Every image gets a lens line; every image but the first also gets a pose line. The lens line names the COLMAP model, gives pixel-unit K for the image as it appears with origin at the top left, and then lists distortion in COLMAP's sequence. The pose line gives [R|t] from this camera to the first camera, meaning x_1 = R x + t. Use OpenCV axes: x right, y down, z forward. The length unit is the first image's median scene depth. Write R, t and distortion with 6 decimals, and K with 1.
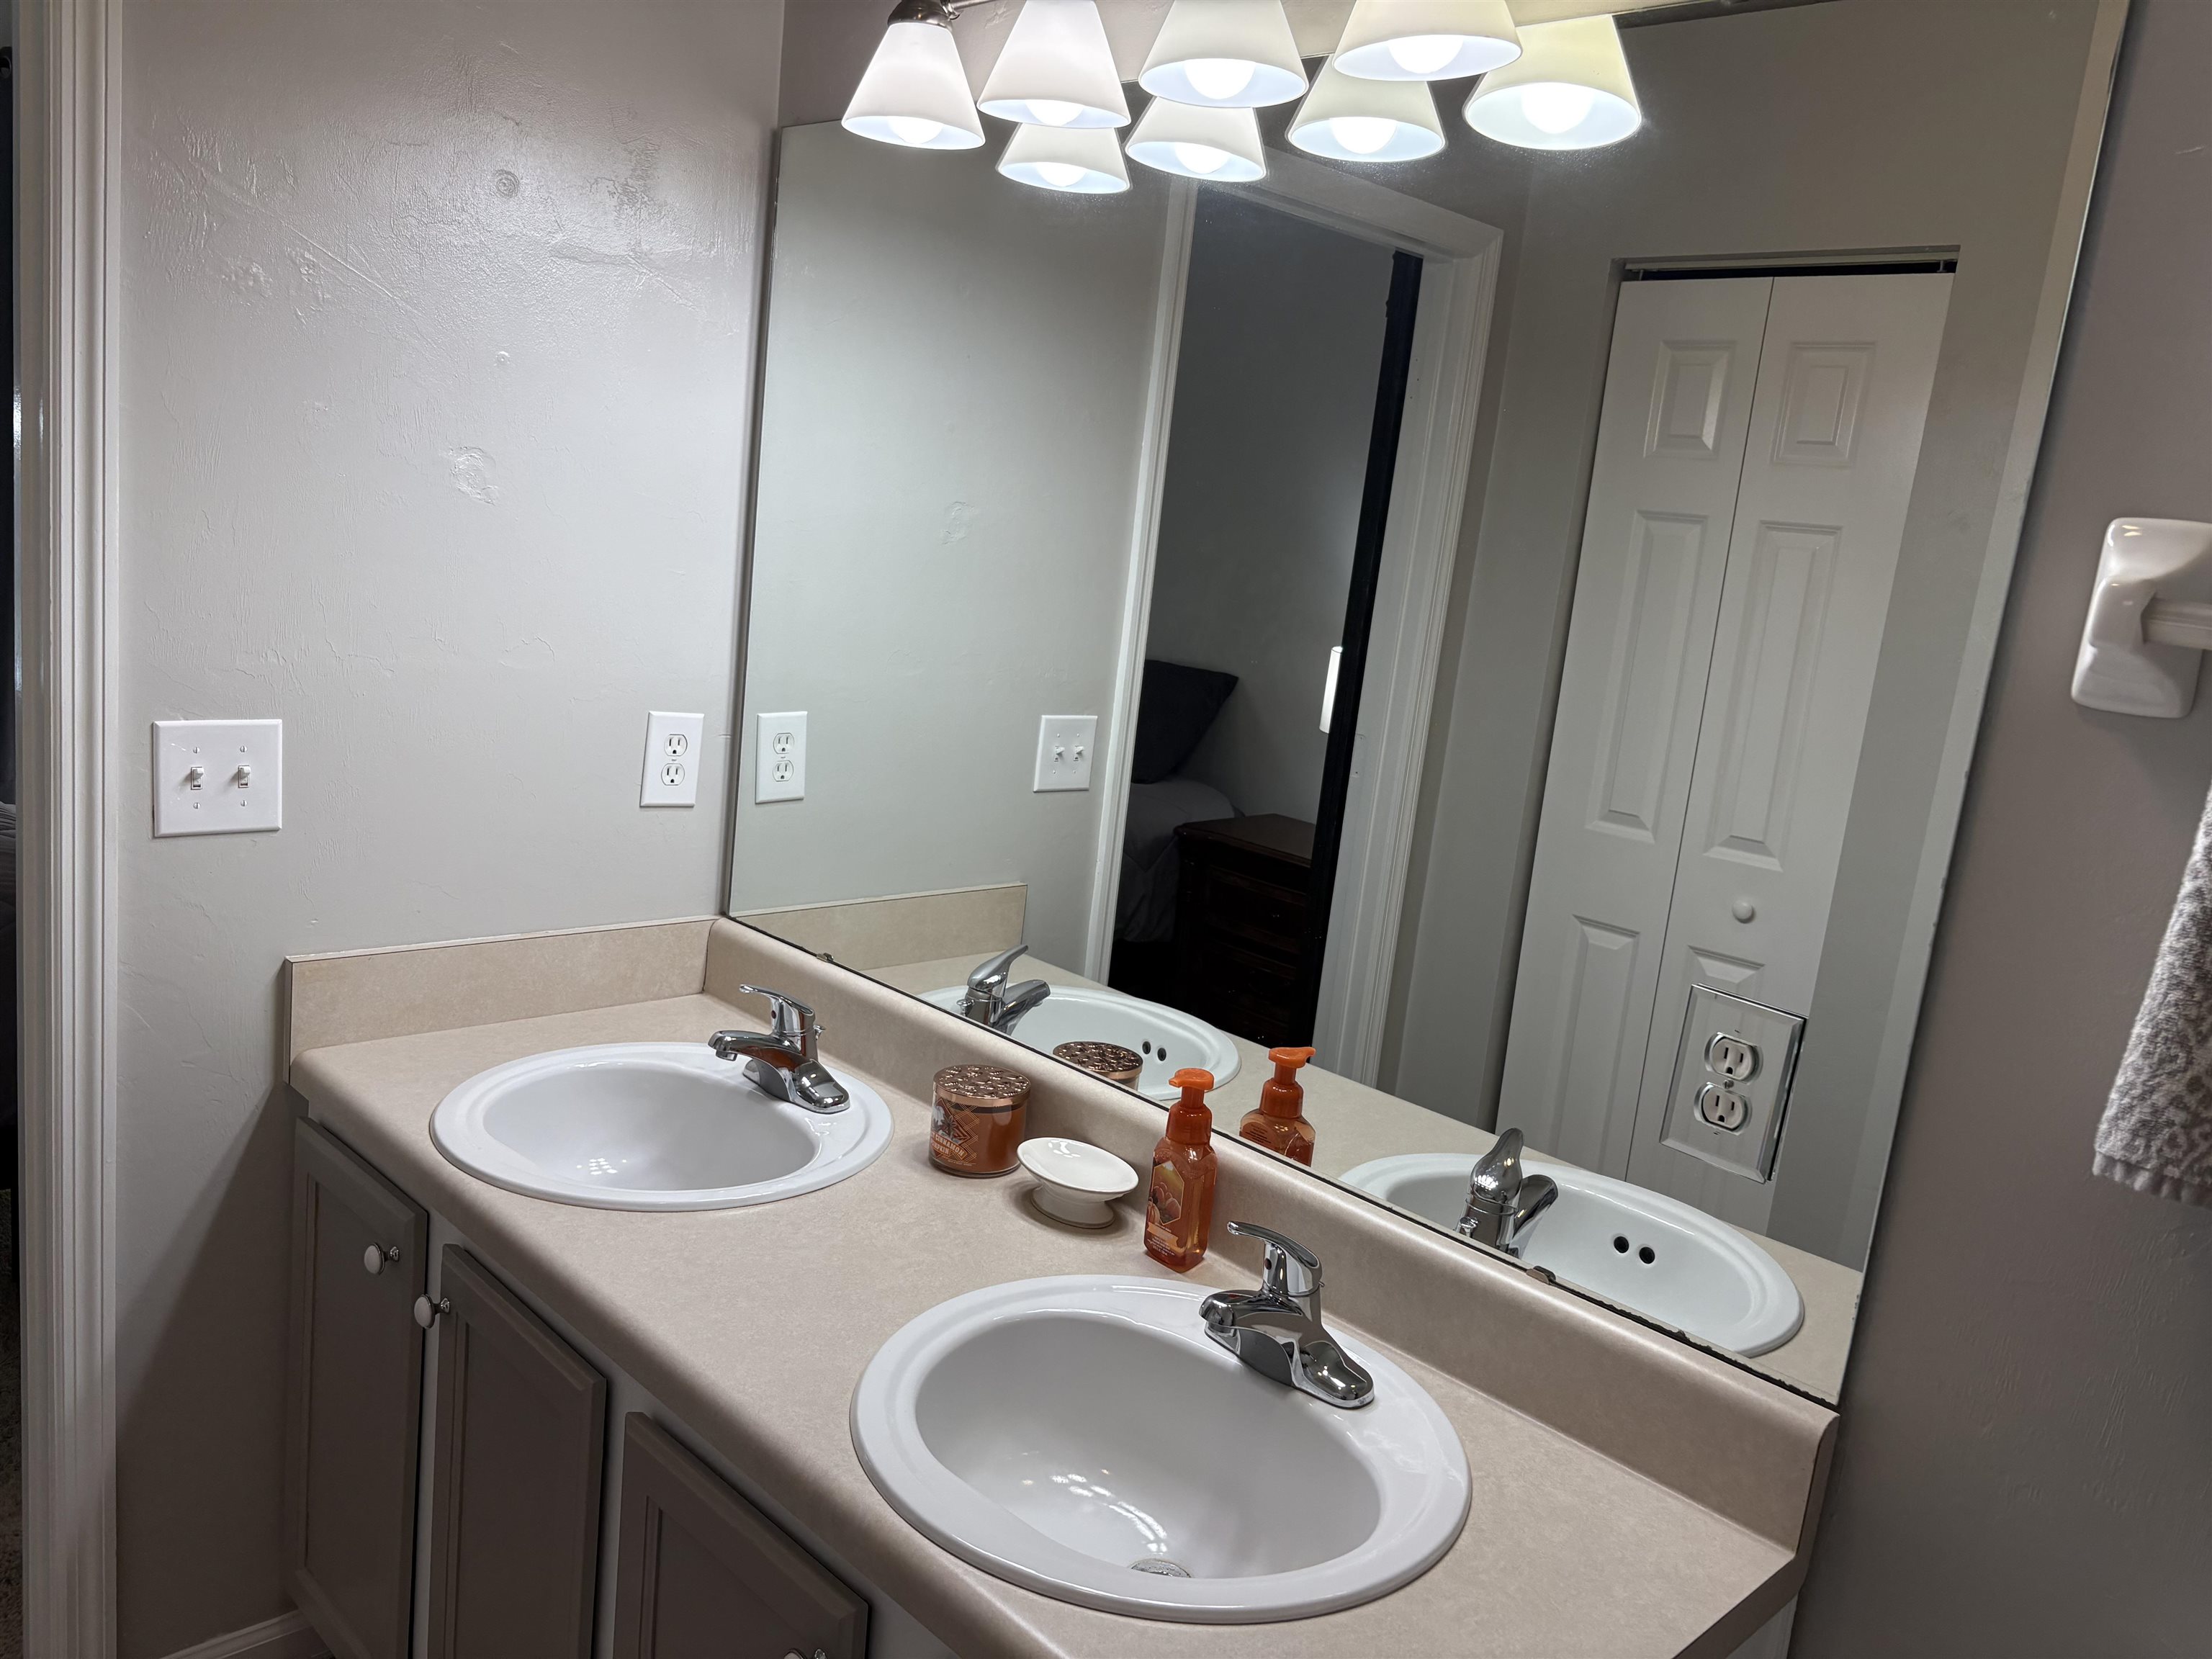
lens RADIAL K [[1676.4, 0, 1105.4], [0, 1676.4, 832.5], [0, 0, 1]] dist [0.054923, -0.061468]
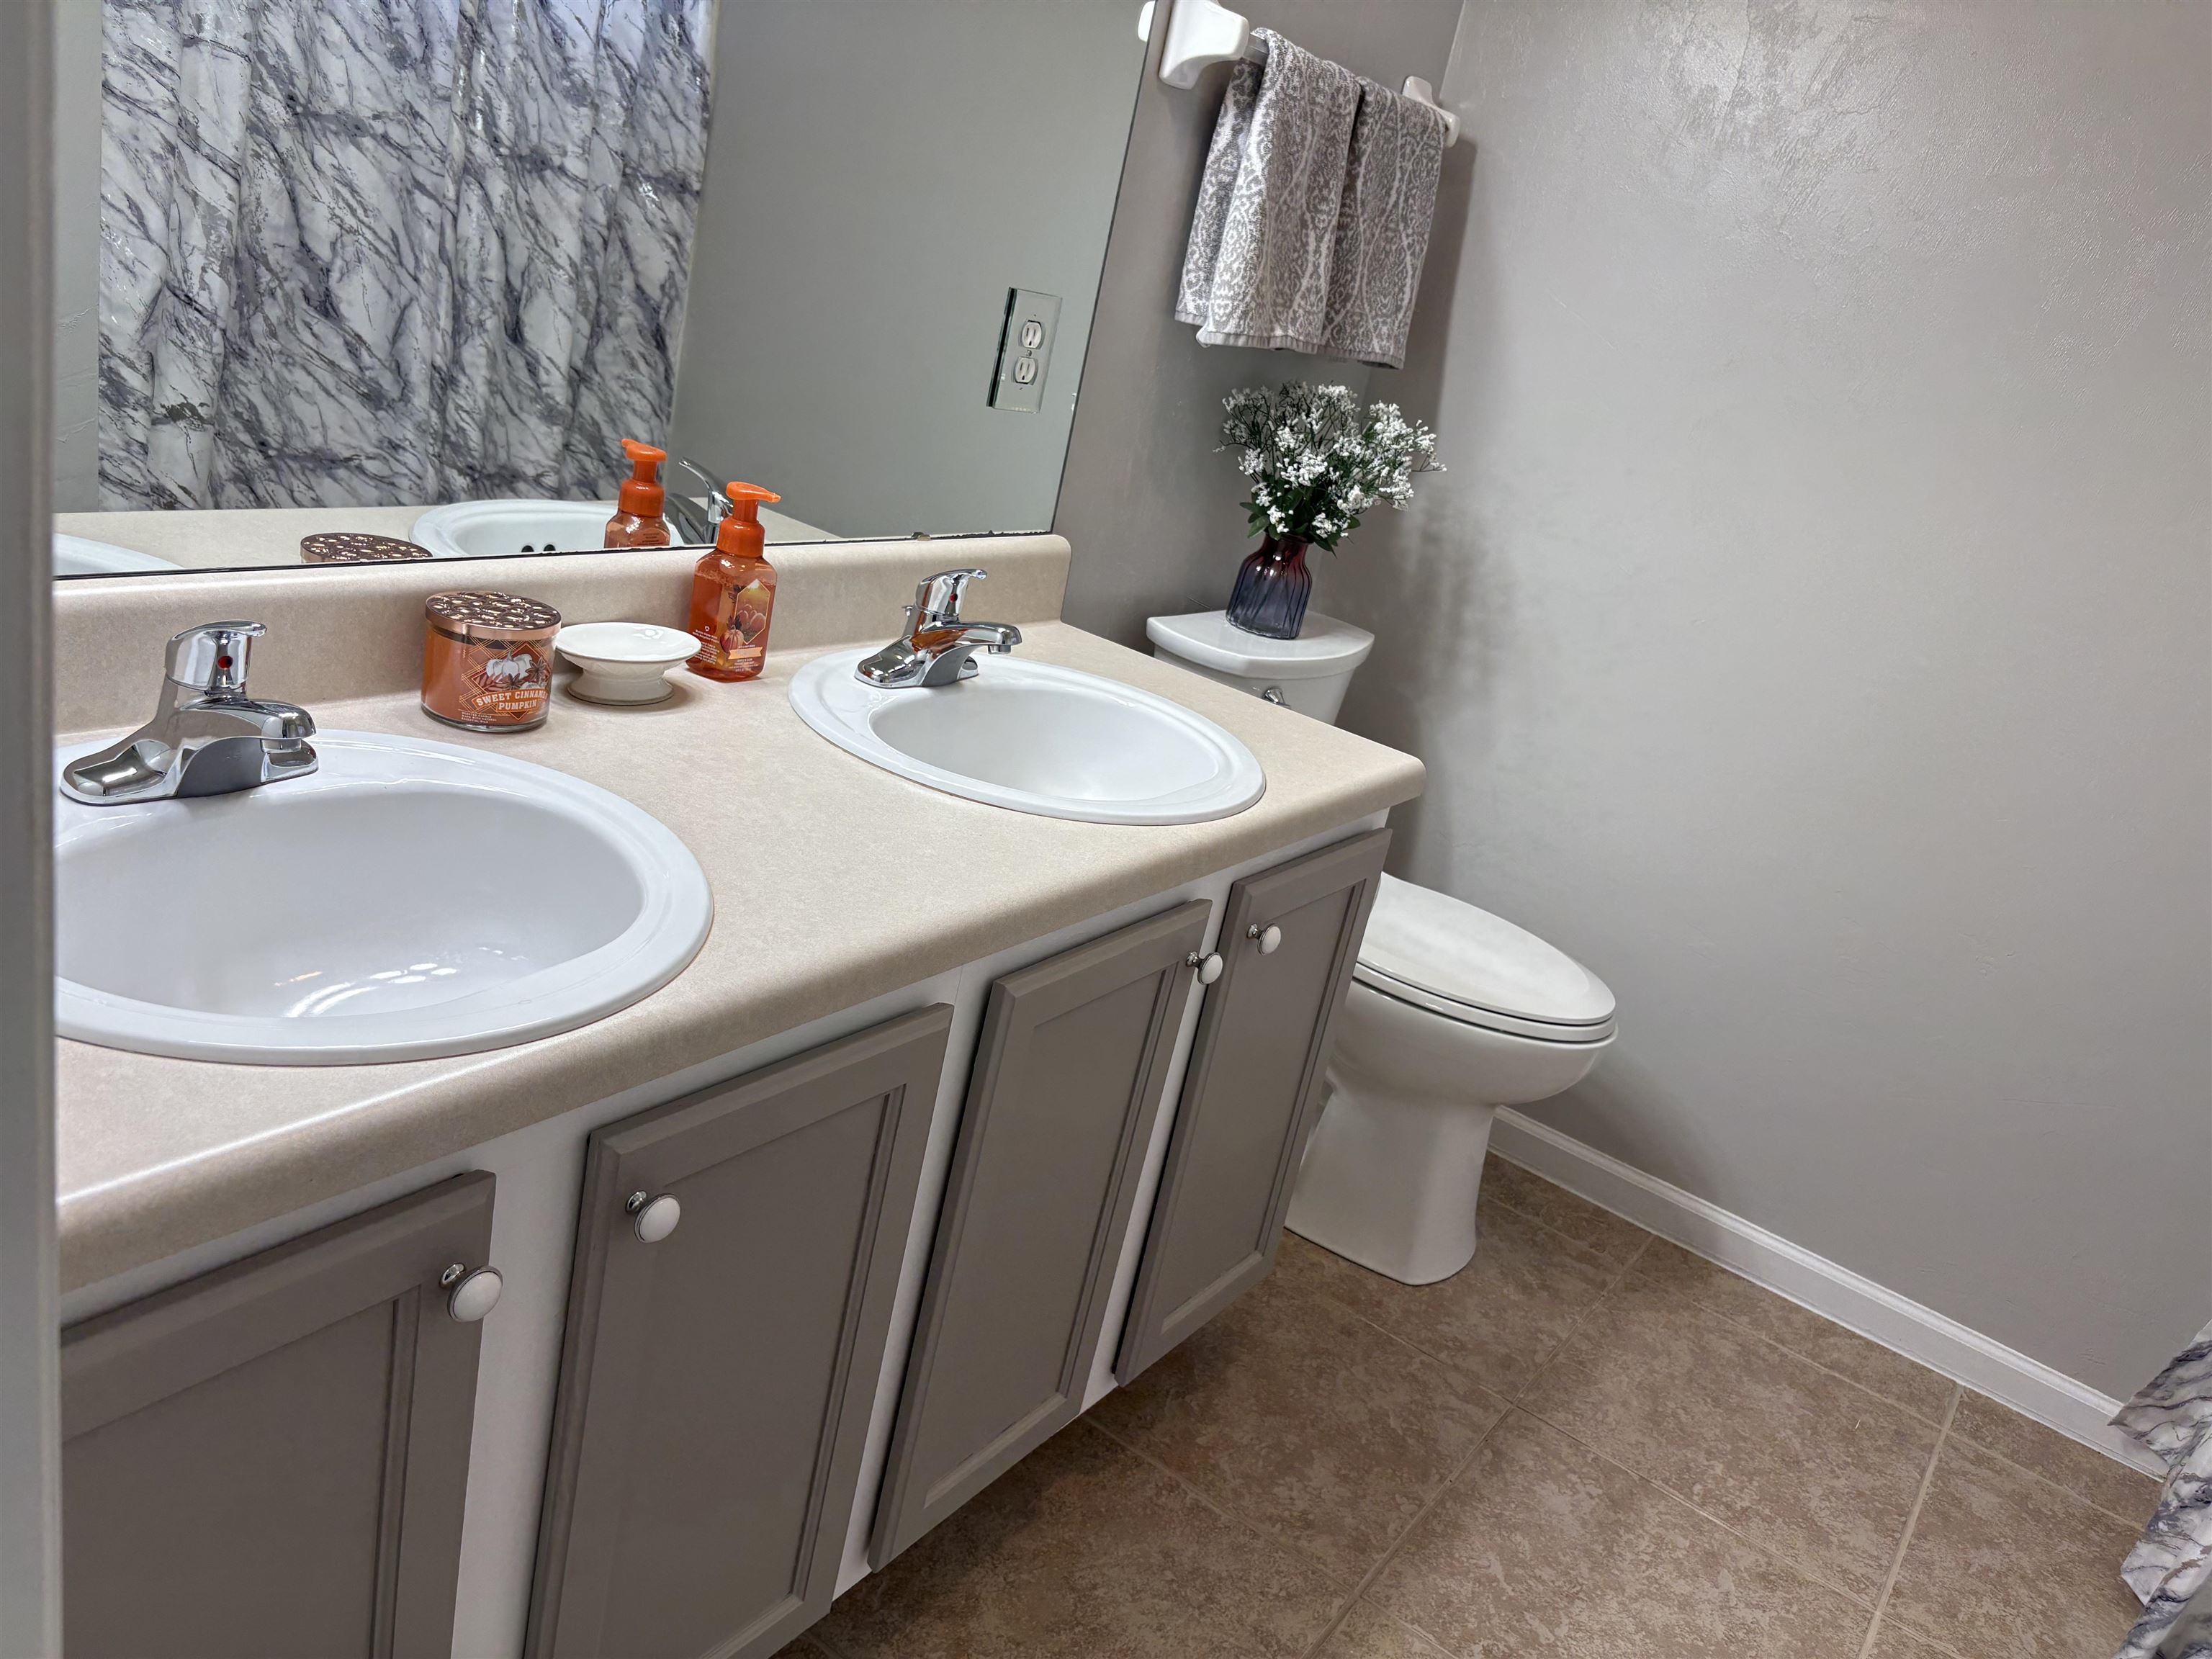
lens RADIAL K [[1676.4, 0, 1094.2], [0, 1676.4, 841.3], [0, 0, 1]] dist [0.054923, -0.061468]
pose [[-0.140957, -0.483225, 0.864074, -0.966046], [-0.042026, 0.874922, 0.482436, -0.165536], [-0.989123, 0.031689, -0.143635, 0.984229]]
